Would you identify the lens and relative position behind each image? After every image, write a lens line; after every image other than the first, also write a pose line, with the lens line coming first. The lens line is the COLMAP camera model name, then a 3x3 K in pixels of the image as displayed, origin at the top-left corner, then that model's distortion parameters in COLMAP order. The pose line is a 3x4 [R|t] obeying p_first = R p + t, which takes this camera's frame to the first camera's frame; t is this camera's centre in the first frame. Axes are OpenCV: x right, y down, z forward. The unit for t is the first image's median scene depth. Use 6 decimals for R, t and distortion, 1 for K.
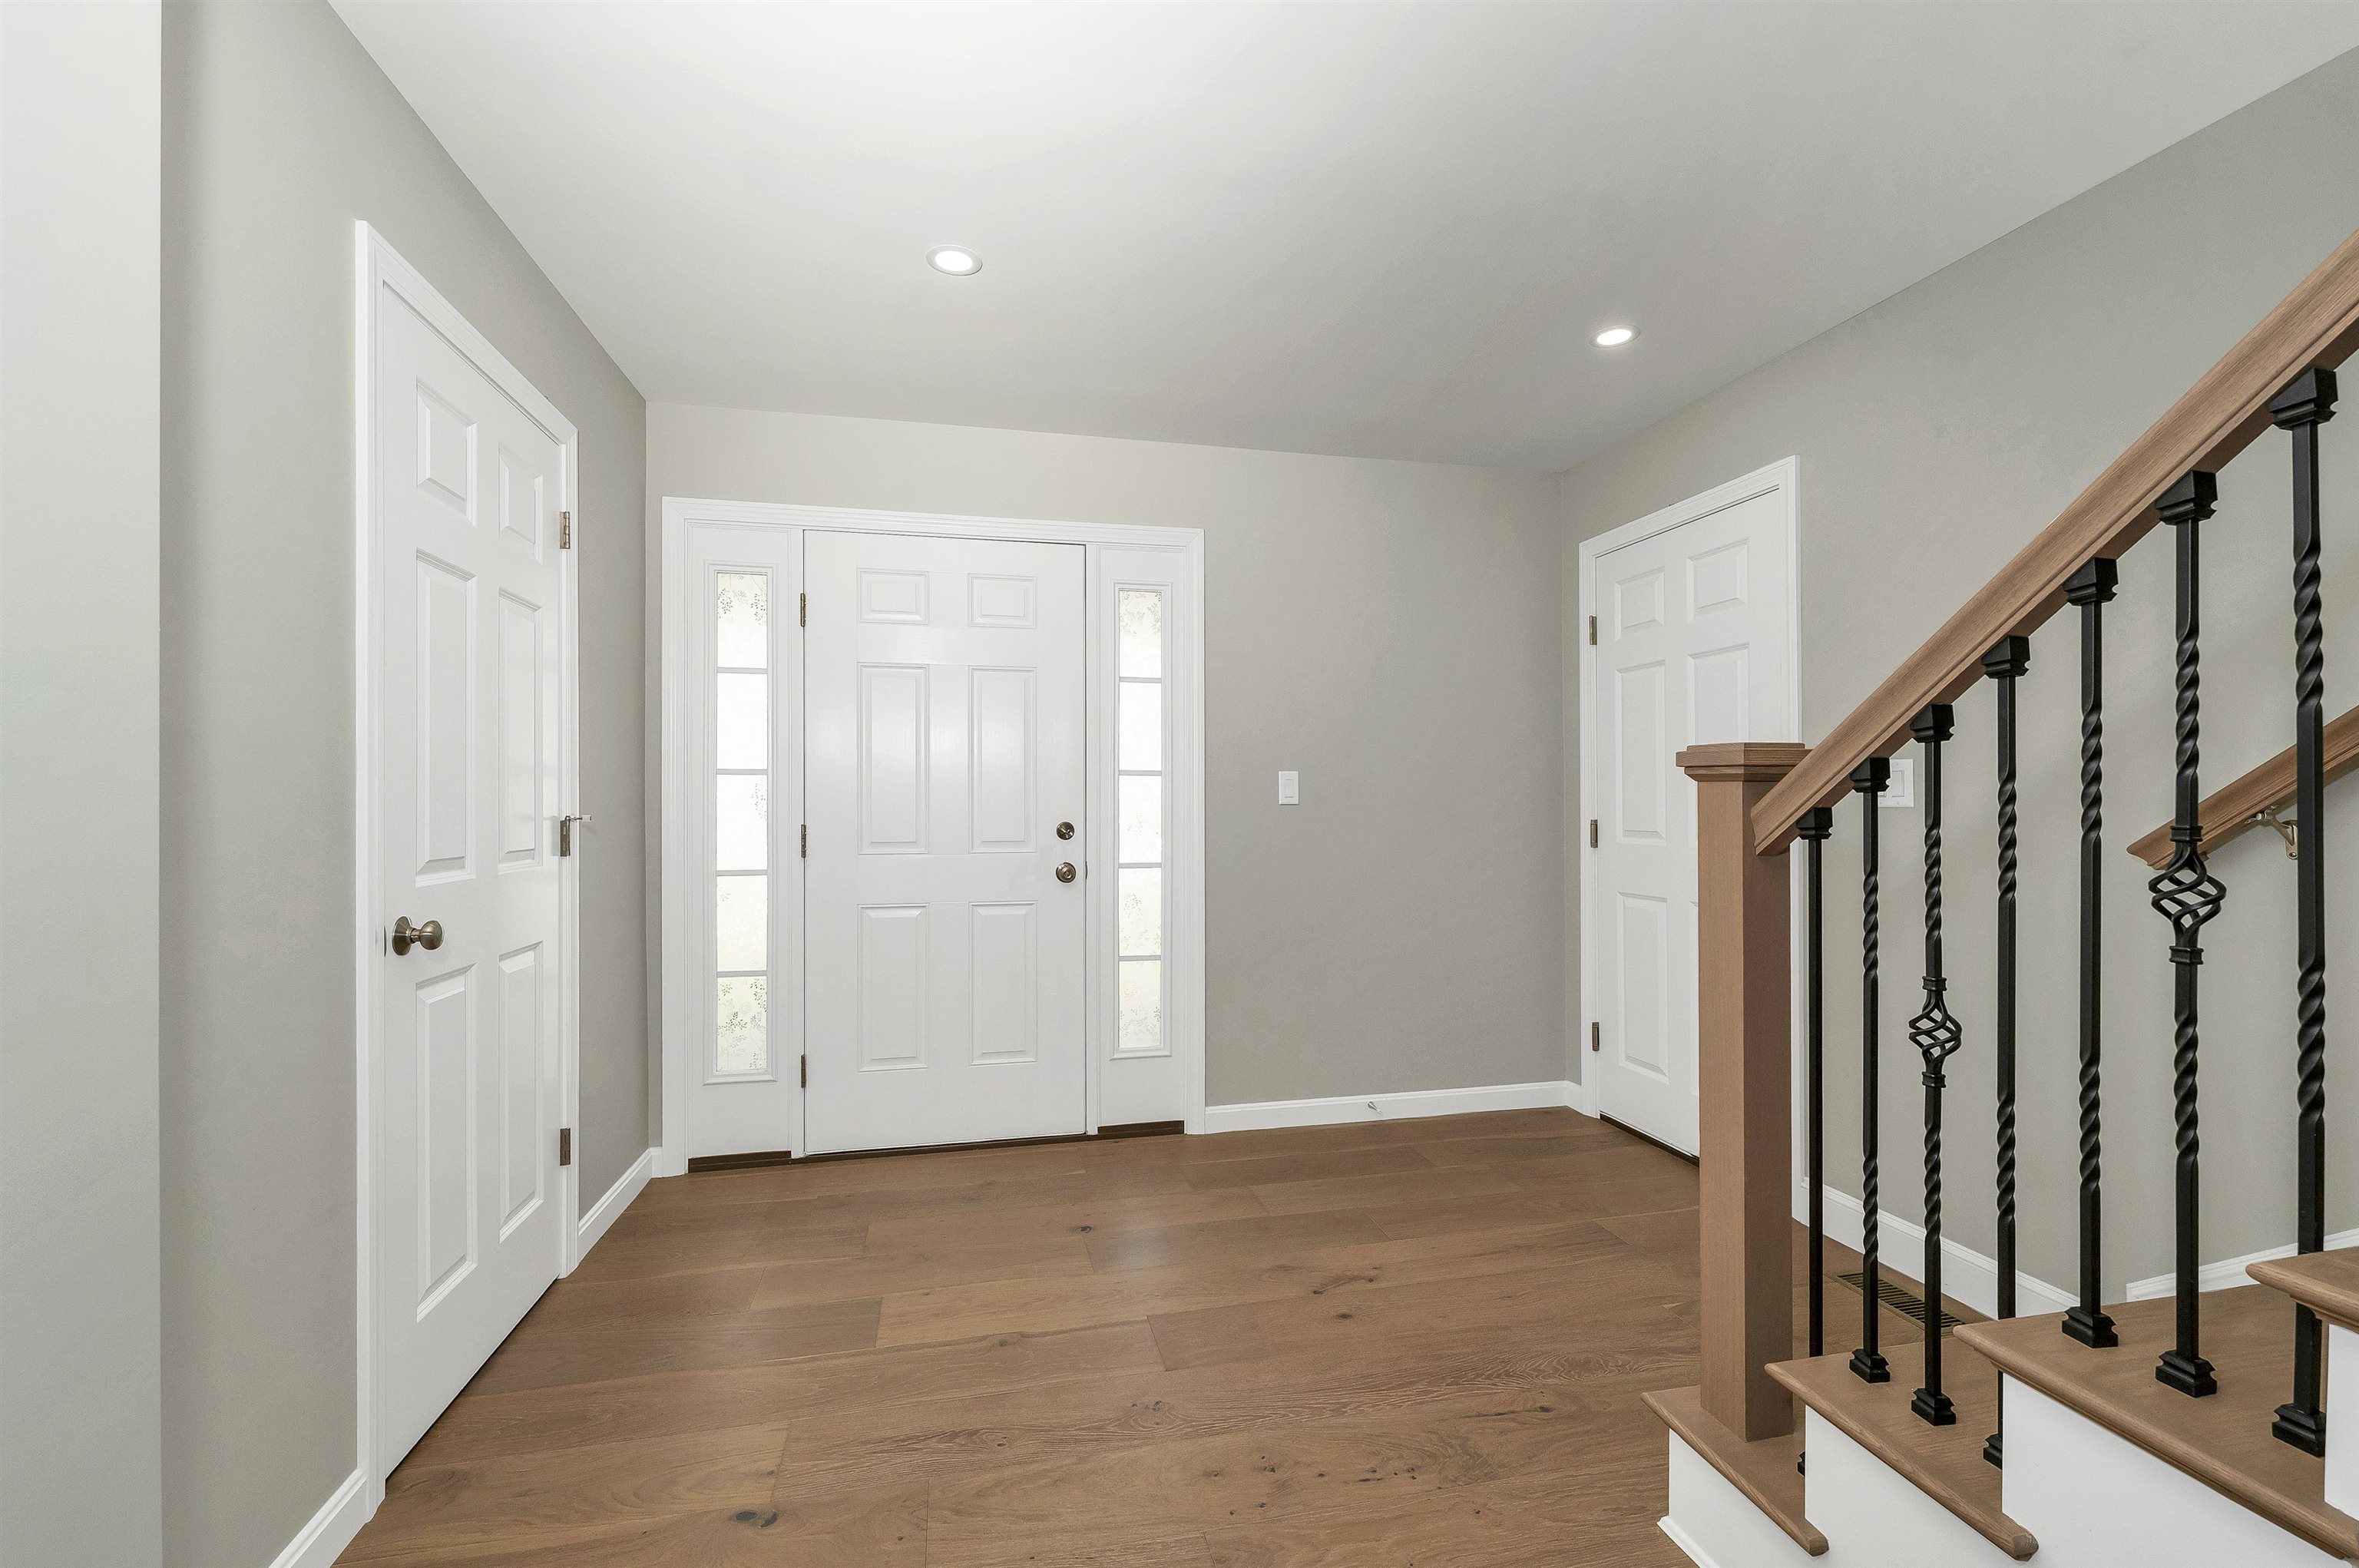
lens RADIAL K [[1000.2, 0, 1182.7], [0, 1000.2, 806.5], [0, 0, 1]] dist [-0.000443, -0.000104]
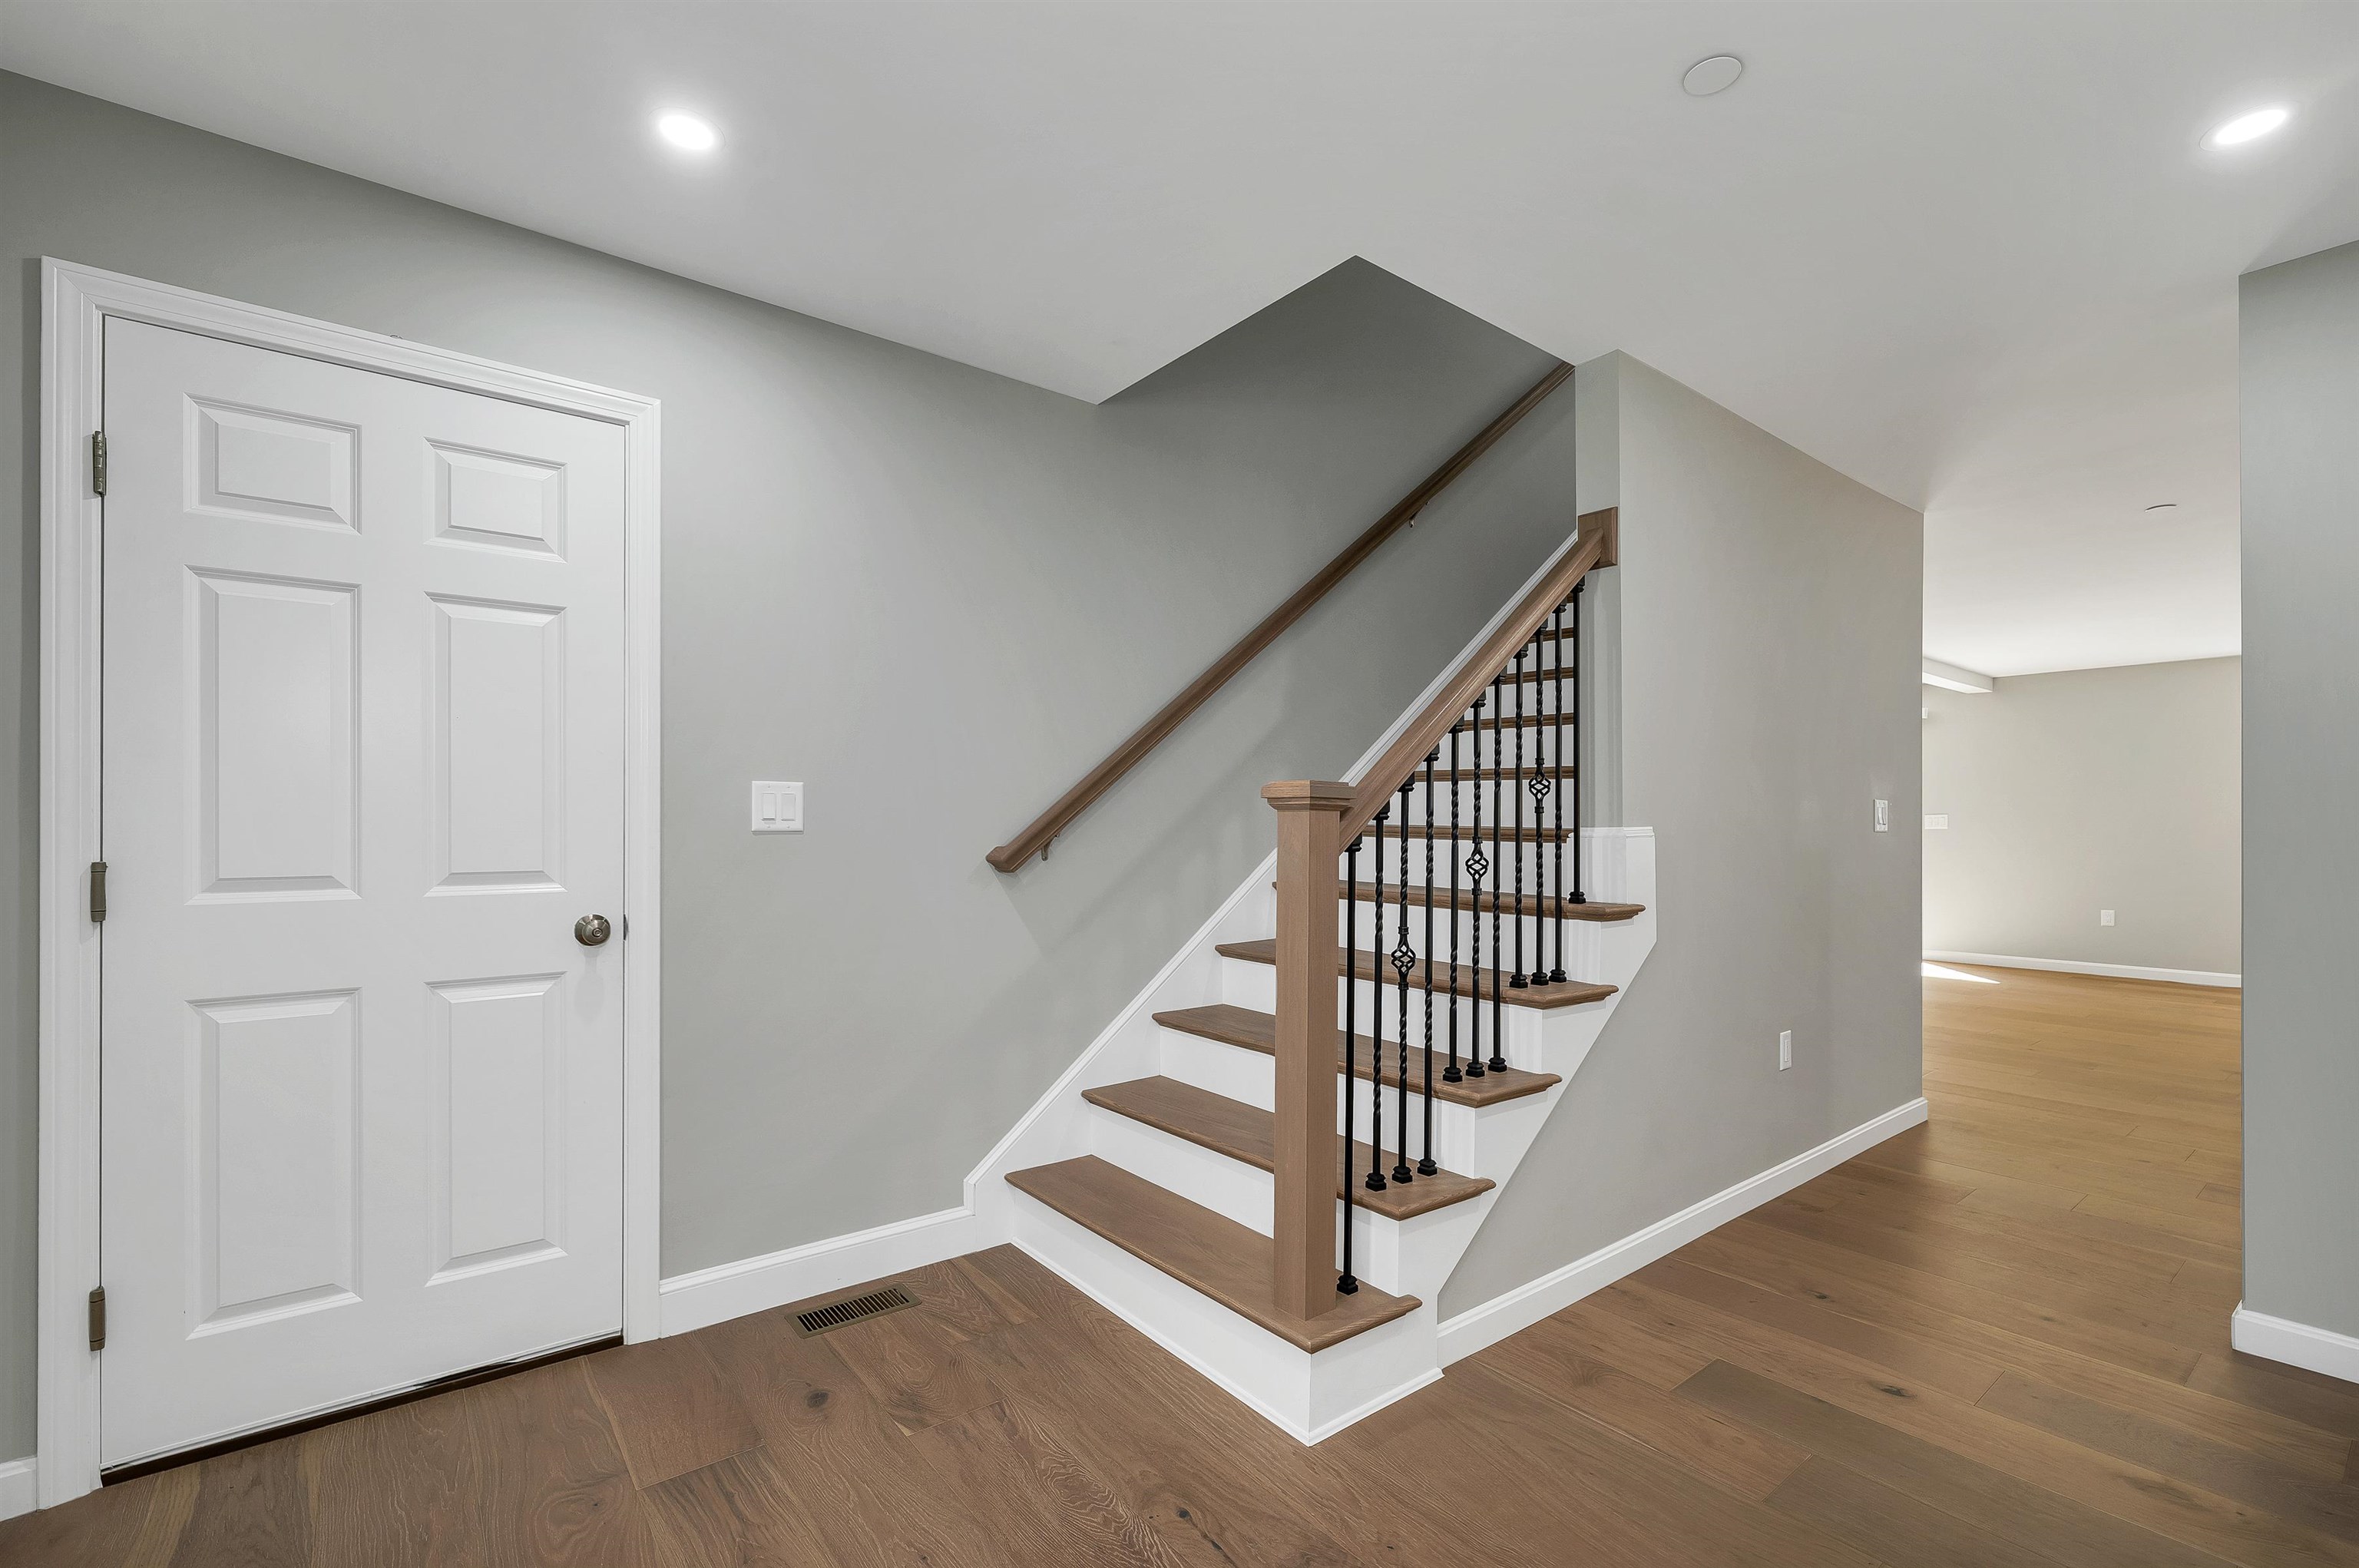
lens RADIAL K [[1015.7, 0, 1173.4], [0, 1015.7, 821.8], [0, 0, 1]] dist [0.000532, 0.000073]
pose [[-0.408558, 0.002834, 0.912728, -0.443521], [0.005657, 0.999984, -0.000573, -0.007621], [-0.912715, 0.004929, -0.408567, 1.340667]]
